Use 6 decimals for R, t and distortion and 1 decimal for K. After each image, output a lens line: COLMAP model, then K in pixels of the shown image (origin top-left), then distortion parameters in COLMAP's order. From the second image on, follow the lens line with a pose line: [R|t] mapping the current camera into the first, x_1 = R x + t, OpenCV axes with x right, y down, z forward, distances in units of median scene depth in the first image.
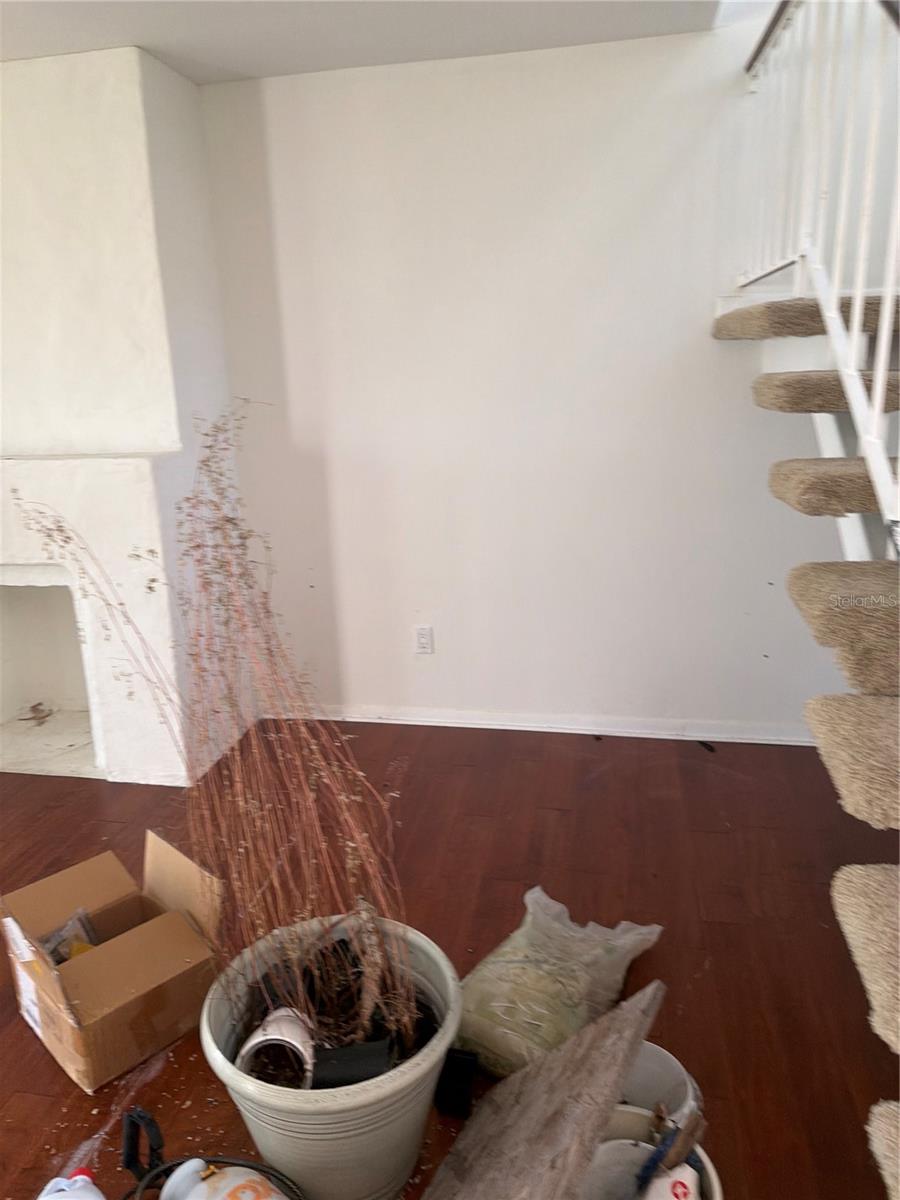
lens RADIAL K [[878.6, 0, 449.1], [0, 878.6, 574.6], [0, 0, 1]] dist [0.036184, -0.038217]
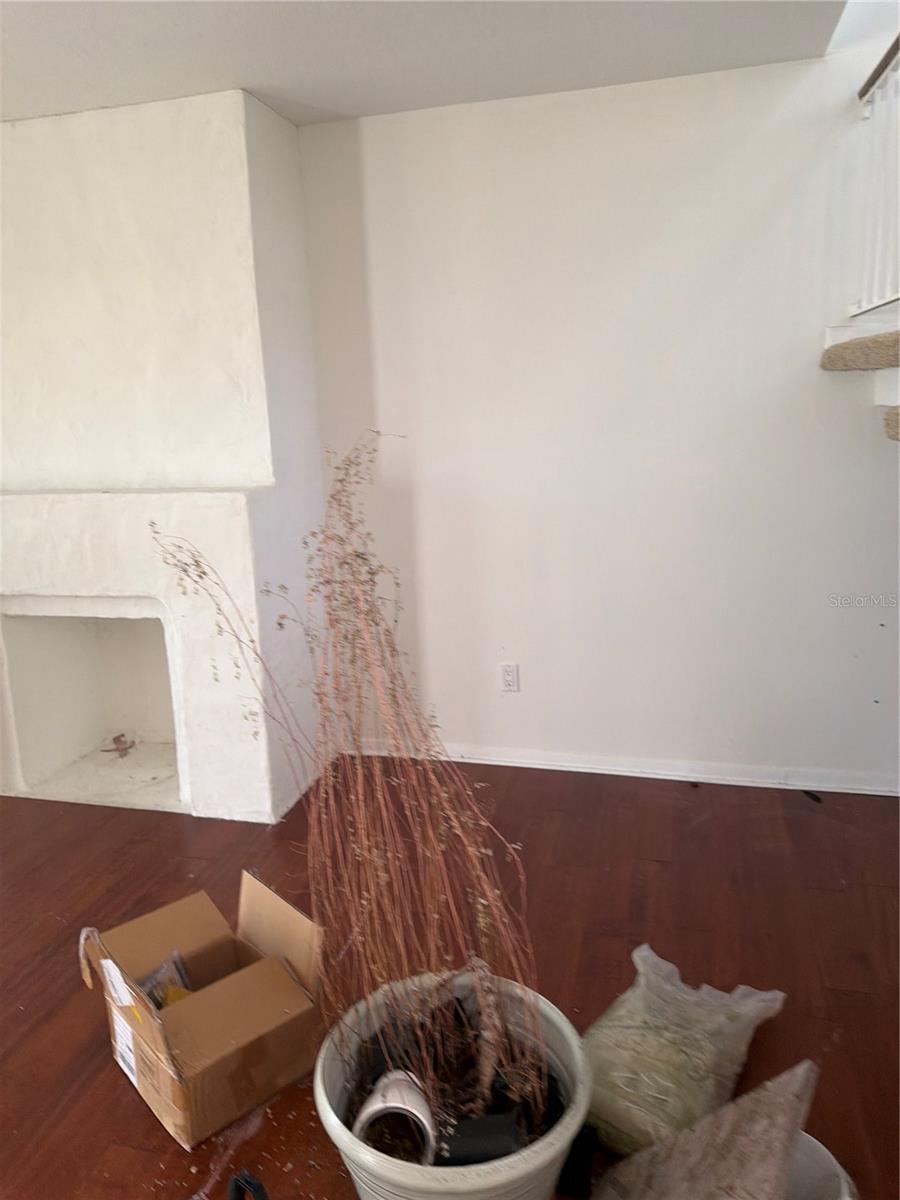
lens RADIAL K [[878.6, 0, 449.5], [0, 878.6, 571.7], [0, 0, 1]] dist [0.036184, -0.038217]
pose [[0.997990, 0.008429, -0.062801, -0.071071], [-0.011049, 0.999078, -0.041495, -0.003850], [0.062393, 0.042106, 0.997163, 0.035449]]
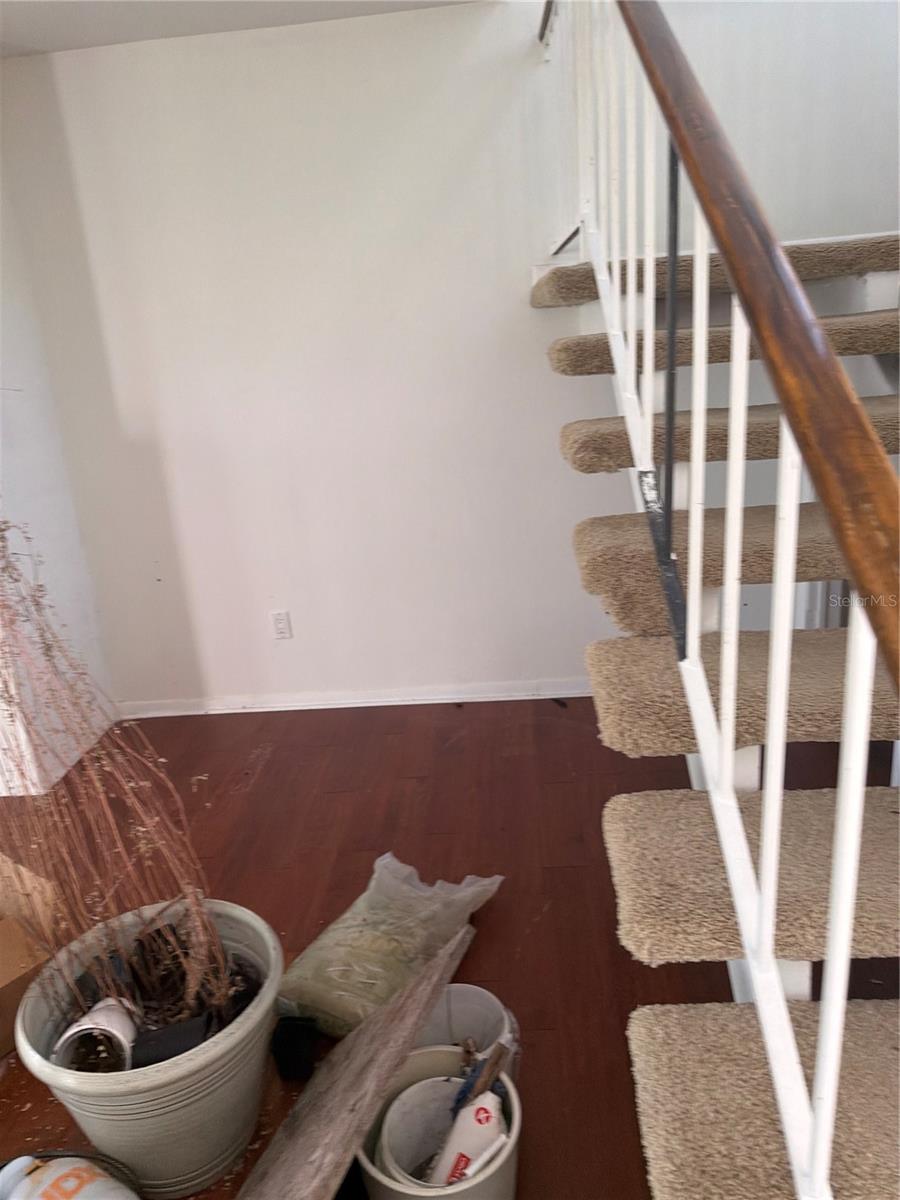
lens RADIAL K [[878.6, 0, 449.9], [0, 878.6, 585.9], [0, 0, 1]] dist [0.036184, -0.038217]
pose [[0.991081, -0.077950, 0.108084, 0.116022], [0.074339, 0.996544, 0.037056, 0.015495], [-0.110599, -0.028691, 0.993451, -0.022412]]
